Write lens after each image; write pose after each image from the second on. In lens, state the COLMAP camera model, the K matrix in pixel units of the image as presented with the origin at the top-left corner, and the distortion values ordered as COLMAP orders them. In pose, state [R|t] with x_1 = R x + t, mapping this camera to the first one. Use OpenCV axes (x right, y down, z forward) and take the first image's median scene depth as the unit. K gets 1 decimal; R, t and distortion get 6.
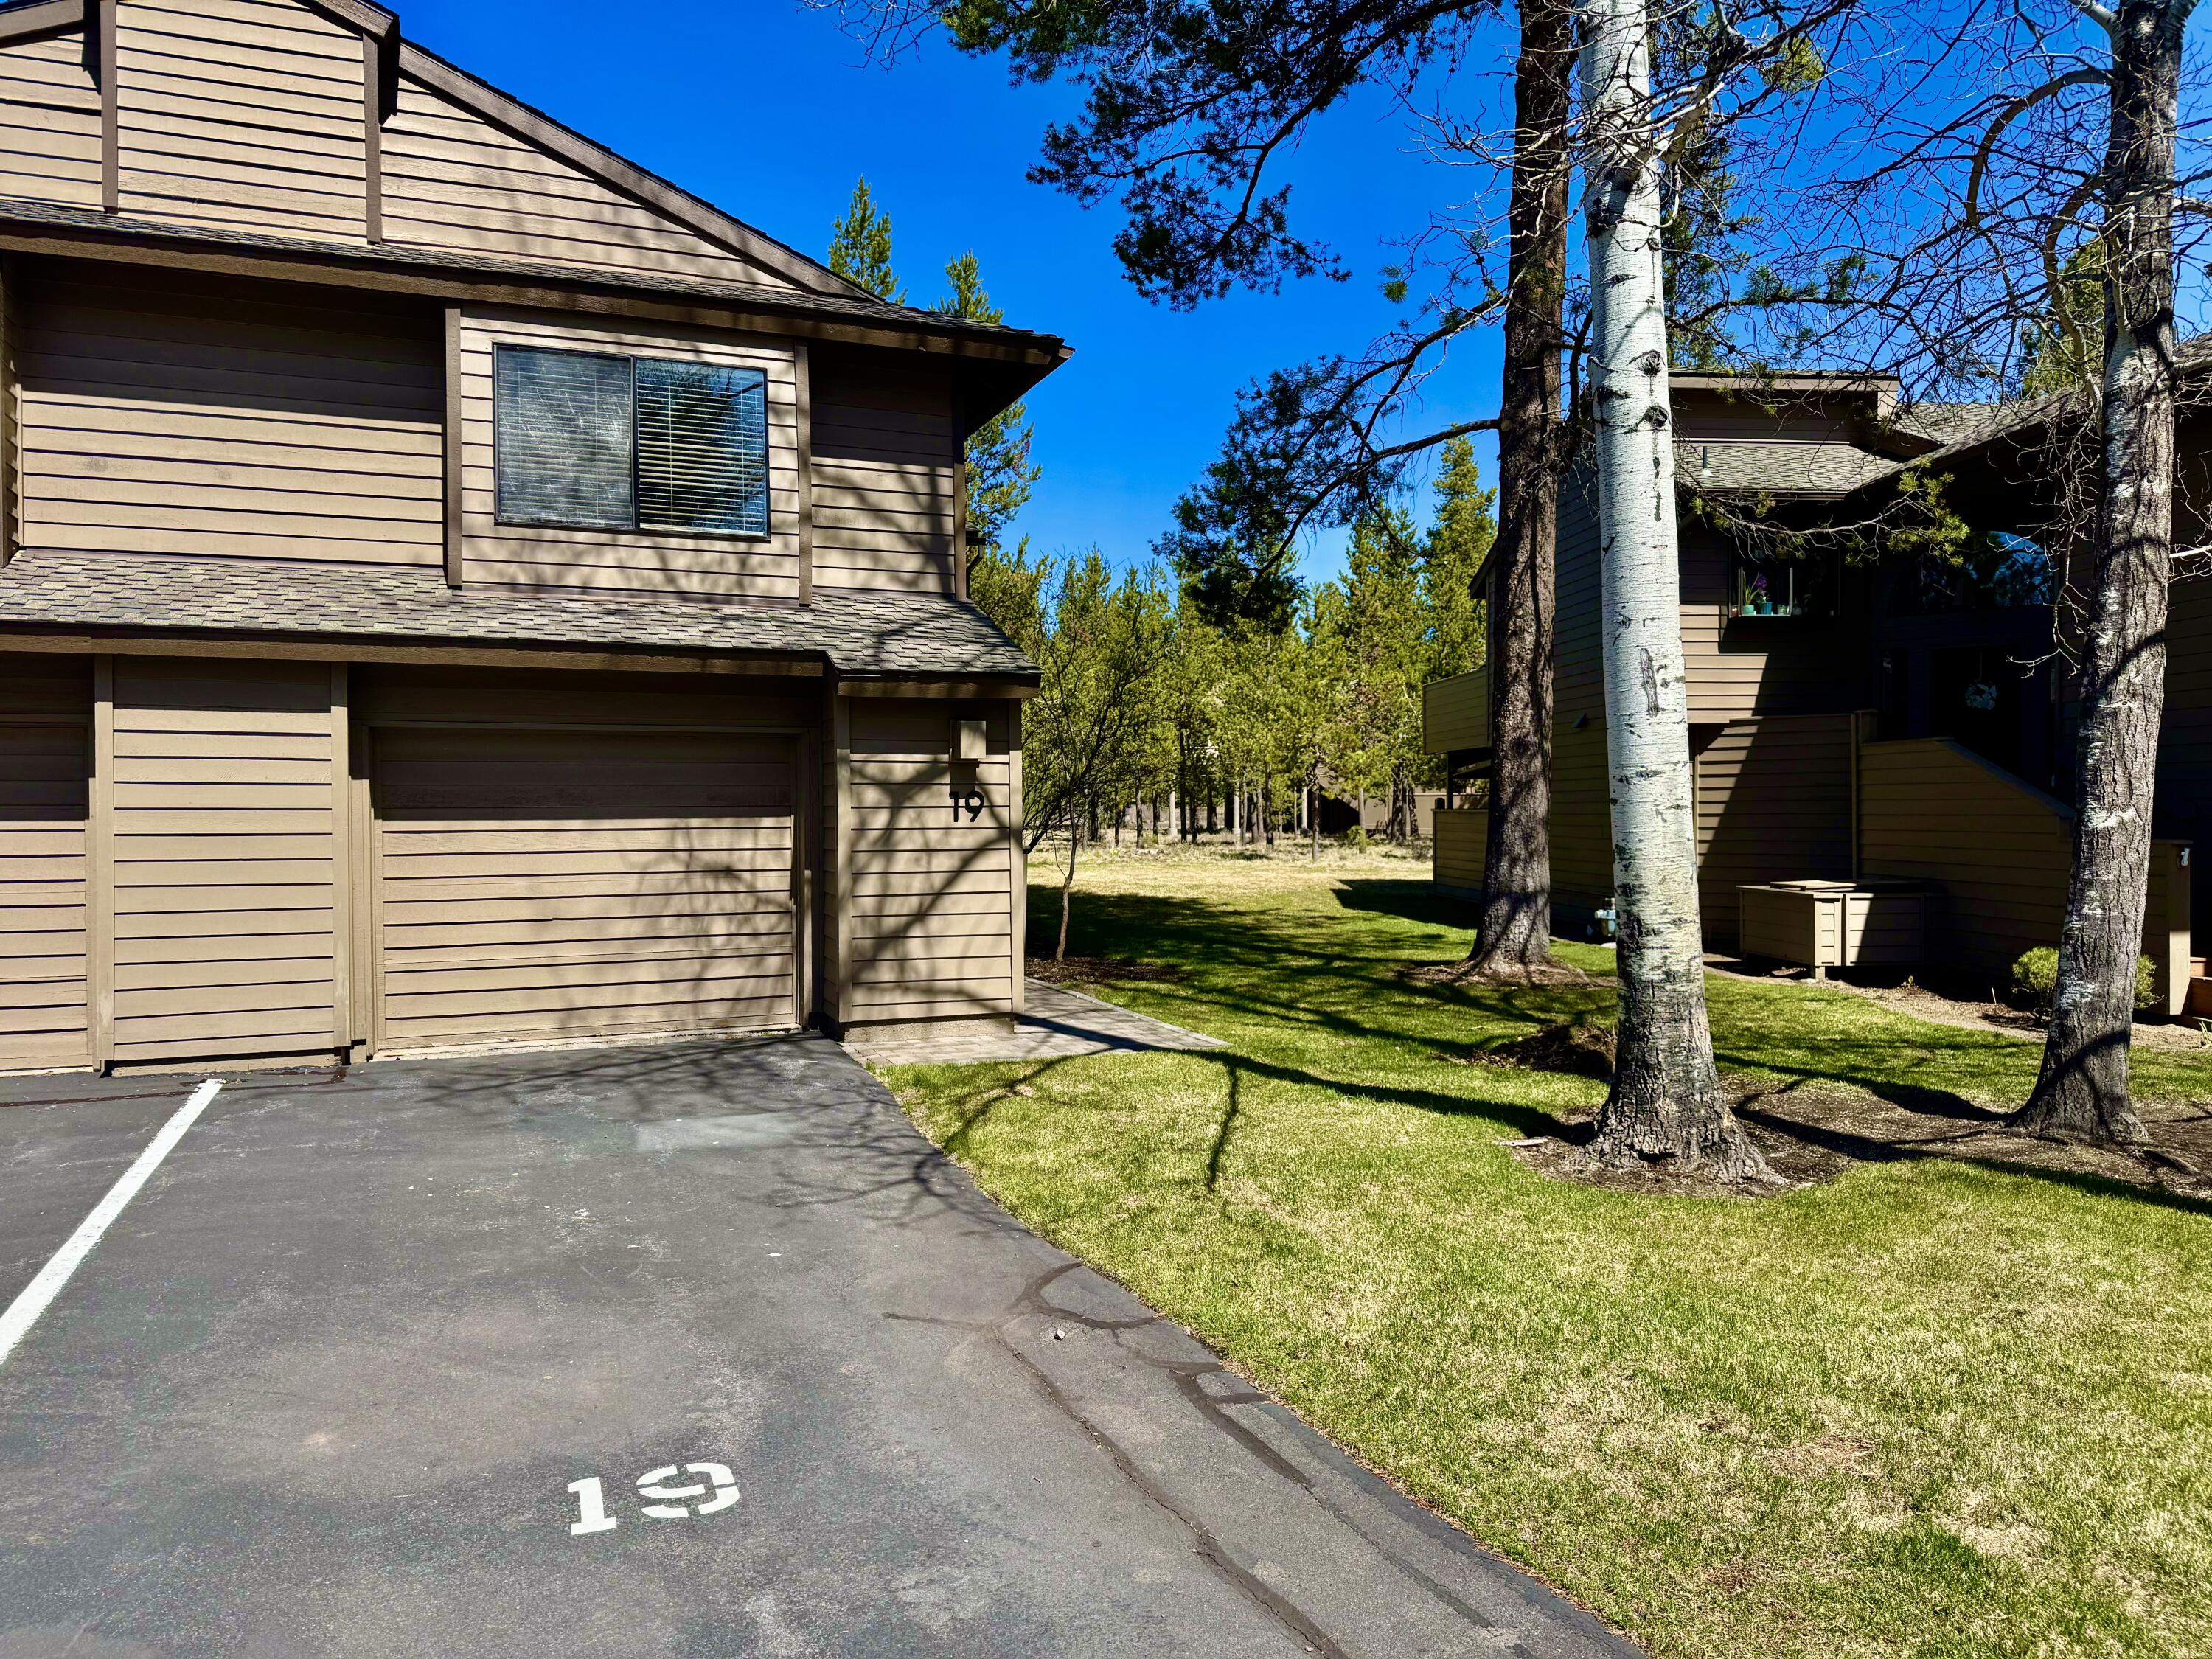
lens RADIAL K [[1646.8, 0, 1105.7], [0, 1646.8, 831.4], [0, 0, 1]] dist [0.001230, 0.000186]
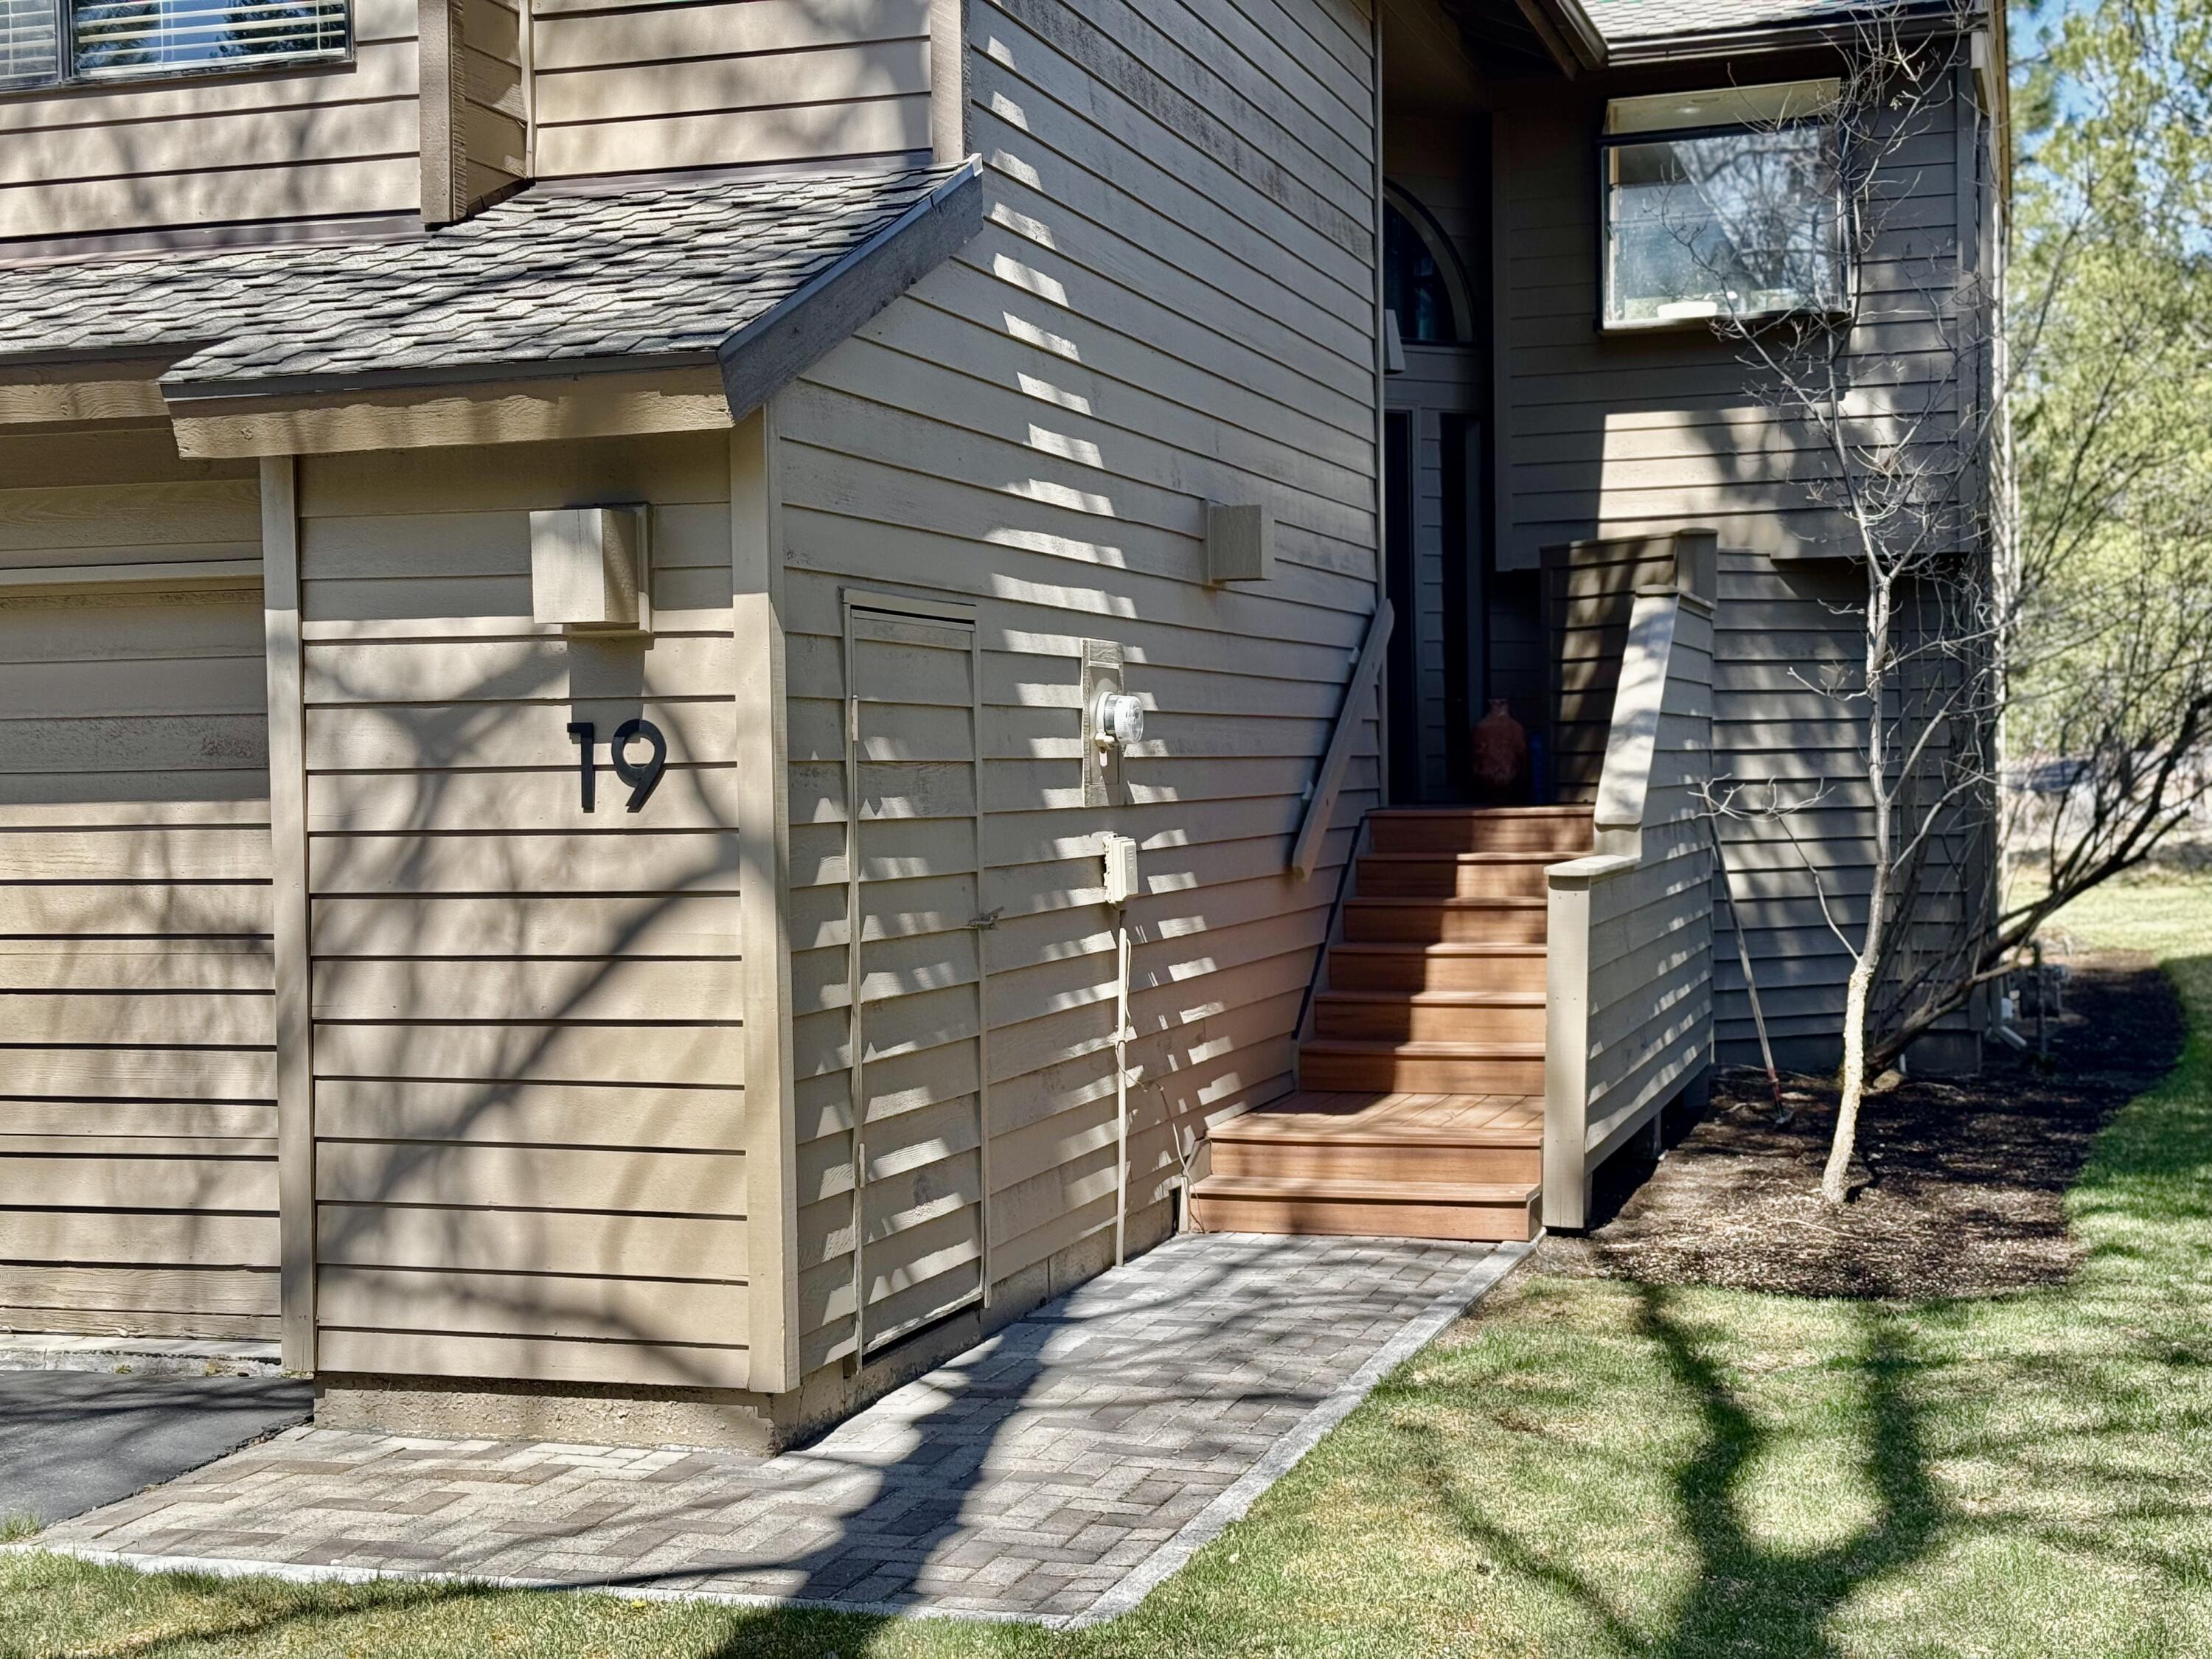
lens RADIAL K [[3092.9, 0, 1106.6], [0, 3092.9, 825.2], [0, 0, 1]] dist [0.016501, 0.000000]
pose [[0.771601, 0.004424, -0.636092, 0.393780], [0.005543, 0.999891, 0.013678, -0.011224], [0.636083, -0.014080, 0.771492, 0.575906]]
